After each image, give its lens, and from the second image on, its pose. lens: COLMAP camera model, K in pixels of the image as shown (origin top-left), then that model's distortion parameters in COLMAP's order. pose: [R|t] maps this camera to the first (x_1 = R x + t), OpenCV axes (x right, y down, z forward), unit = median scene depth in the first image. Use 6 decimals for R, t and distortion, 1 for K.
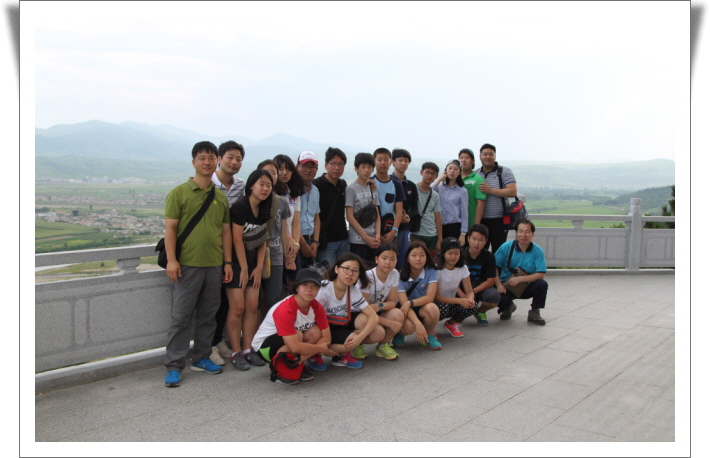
lens RADIAL K [[878.7, 0, 352.7], [0, 878.7, 230.6], [0, 0, 1]] dist [-0.110751, 0.000000]
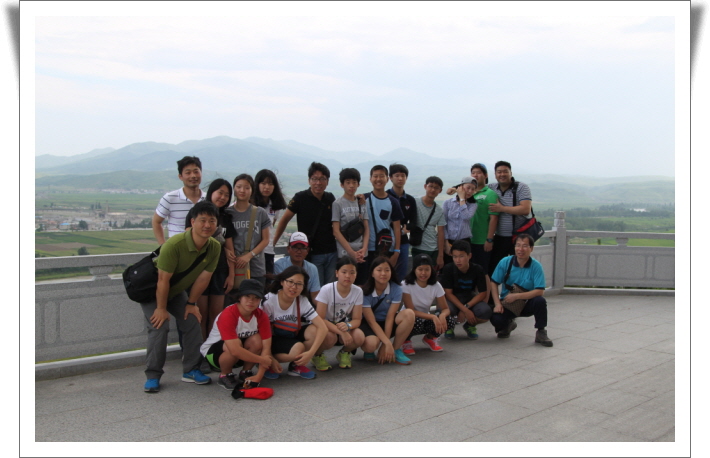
lens RADIAL K [[878.7, 0, 357.8], [0, 878.7, 224.1], [0, 0, 1]] dist [-0.110751, 0.000000]
pose [[0.979216, 0.013474, -0.202373, 0.224009], [-0.018092, 0.999616, -0.020983, -0.002380], [0.202013, 0.024209, 0.979084, 0.004903]]
